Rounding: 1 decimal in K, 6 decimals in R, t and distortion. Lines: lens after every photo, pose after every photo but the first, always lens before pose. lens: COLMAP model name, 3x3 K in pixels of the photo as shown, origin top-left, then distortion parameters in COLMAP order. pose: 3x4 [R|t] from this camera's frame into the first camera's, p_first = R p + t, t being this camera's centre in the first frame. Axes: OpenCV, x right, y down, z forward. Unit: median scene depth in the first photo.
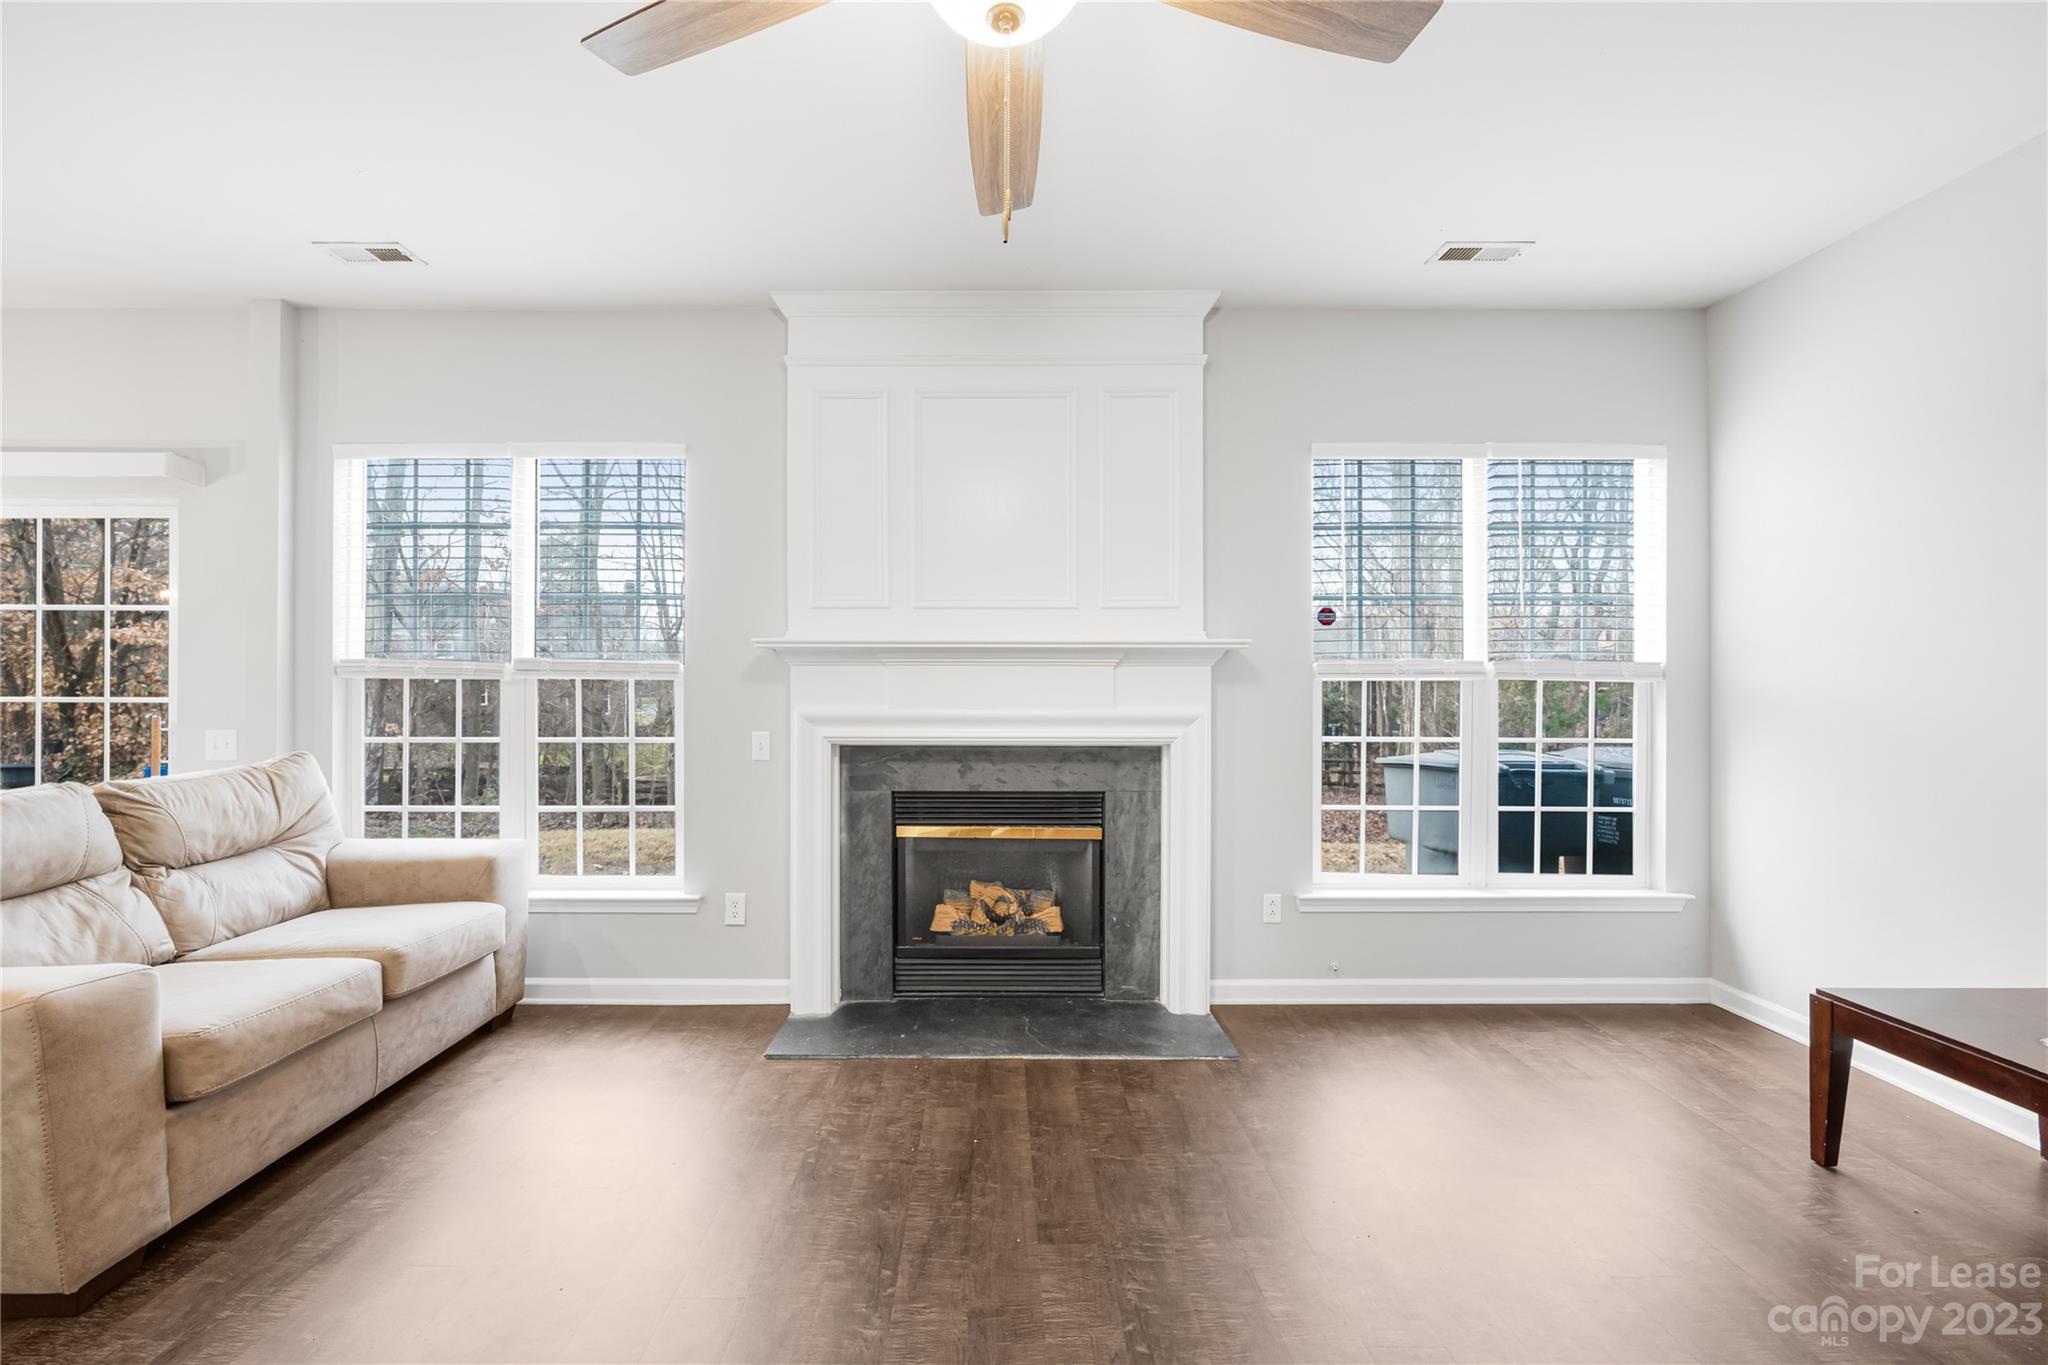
lens RADIAL K [[839.2, 0, 1008.9], [0, 839.2, 683.7], [0, 0, 1]] dist [0.001159, 0.000564]
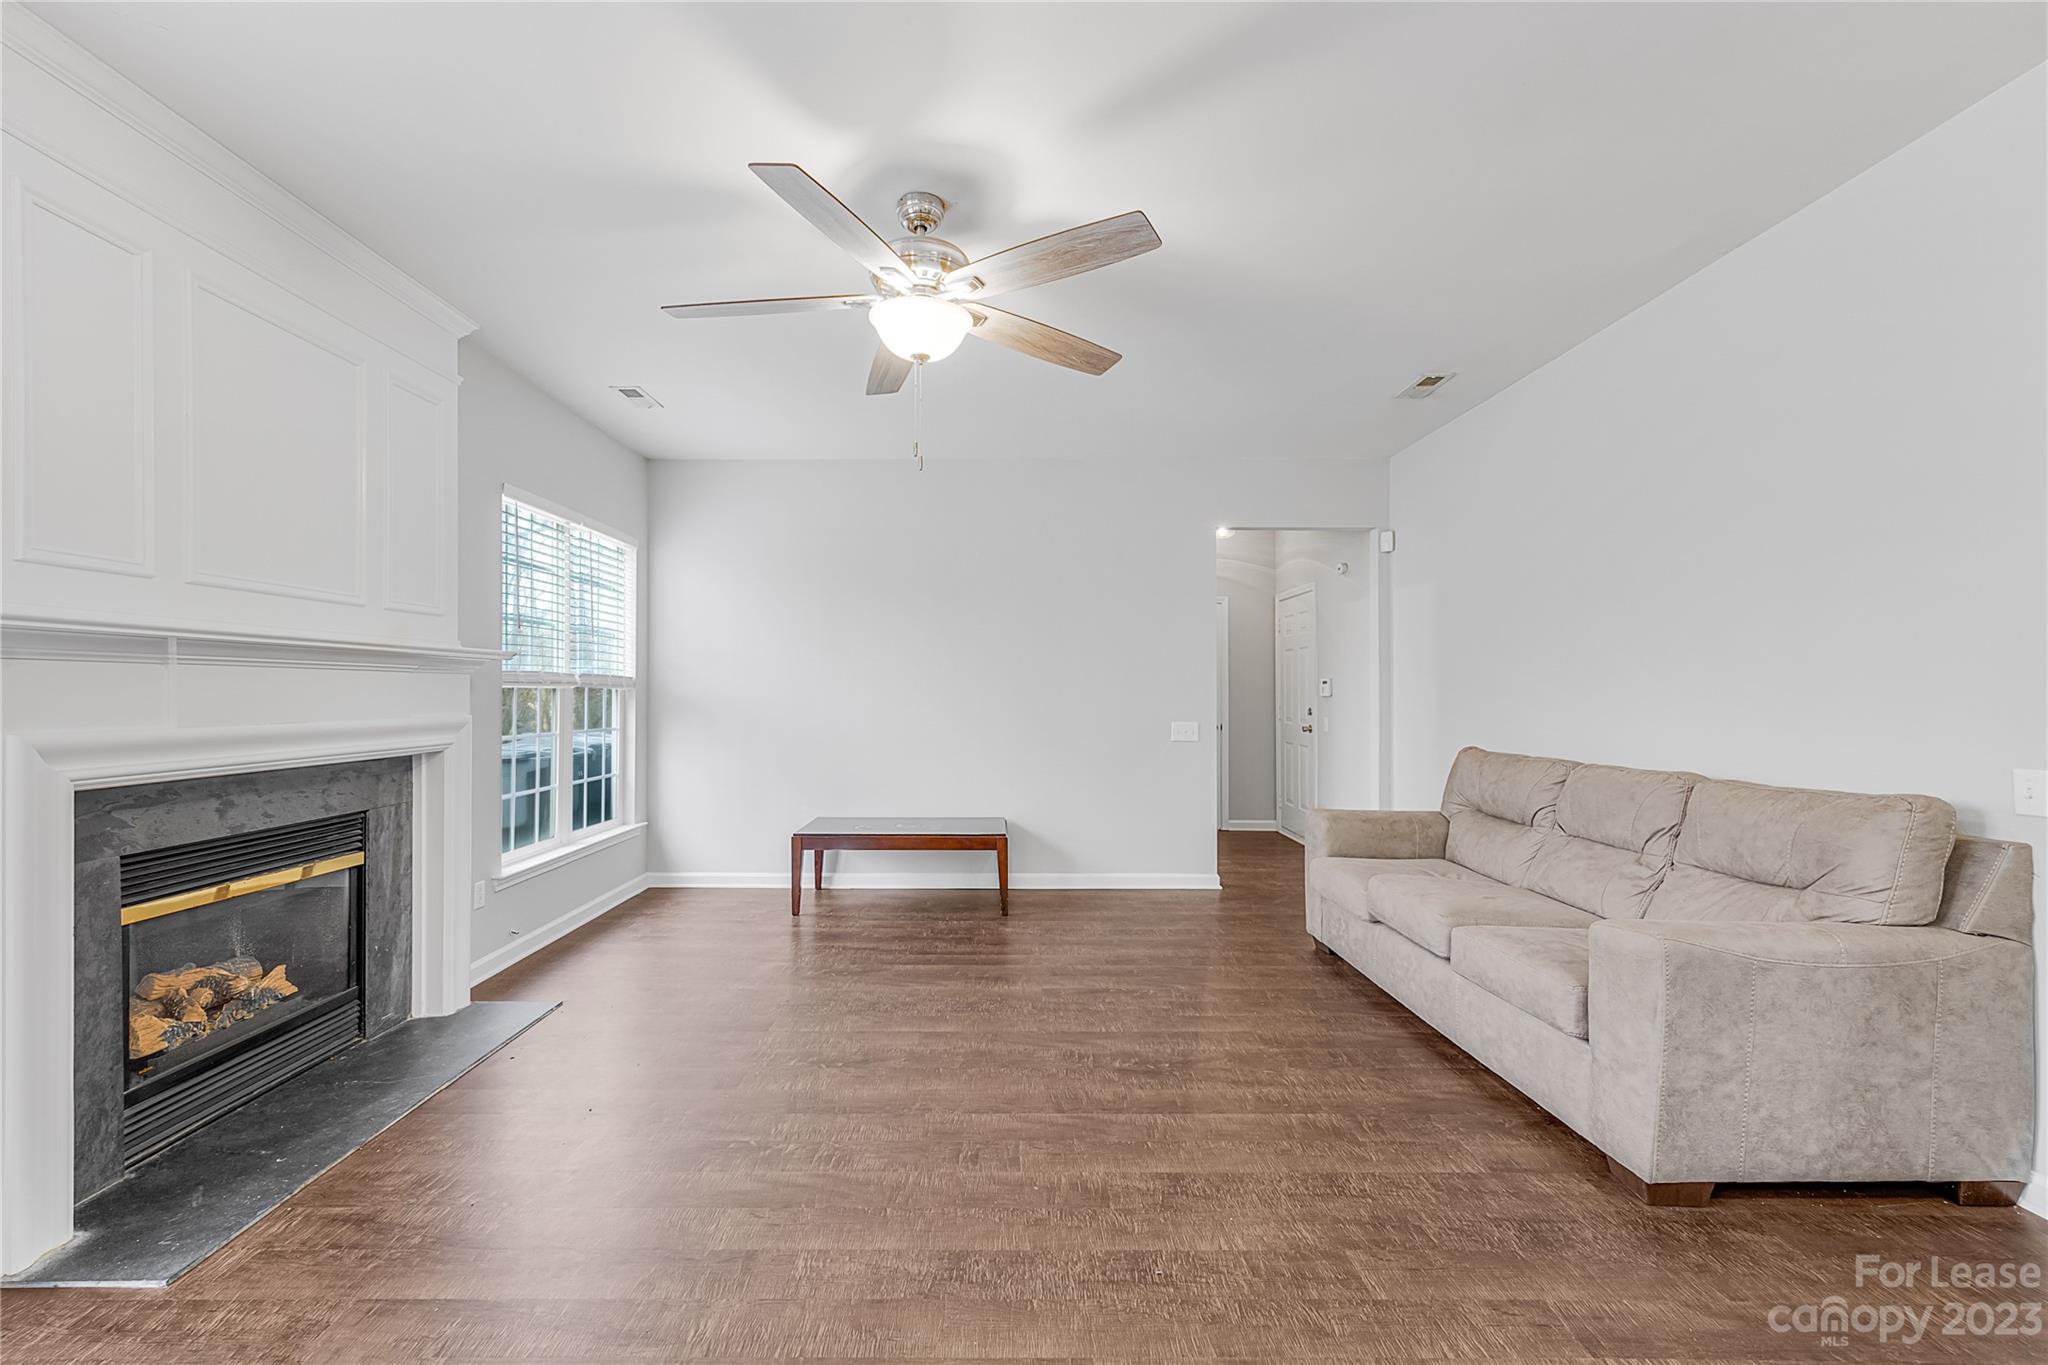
lens RADIAL K [[839.2, 0, 984.4], [0, 839.2, 679.4], [0, 0, 1]] dist [0.001159, 0.000564]
pose [[0.027297, 0.012926, 0.999544, -0.735298], [0.003127, 0.999910, -0.013016, 0.001425], [-0.999622, 0.003481, 0.027254, 0.294944]]
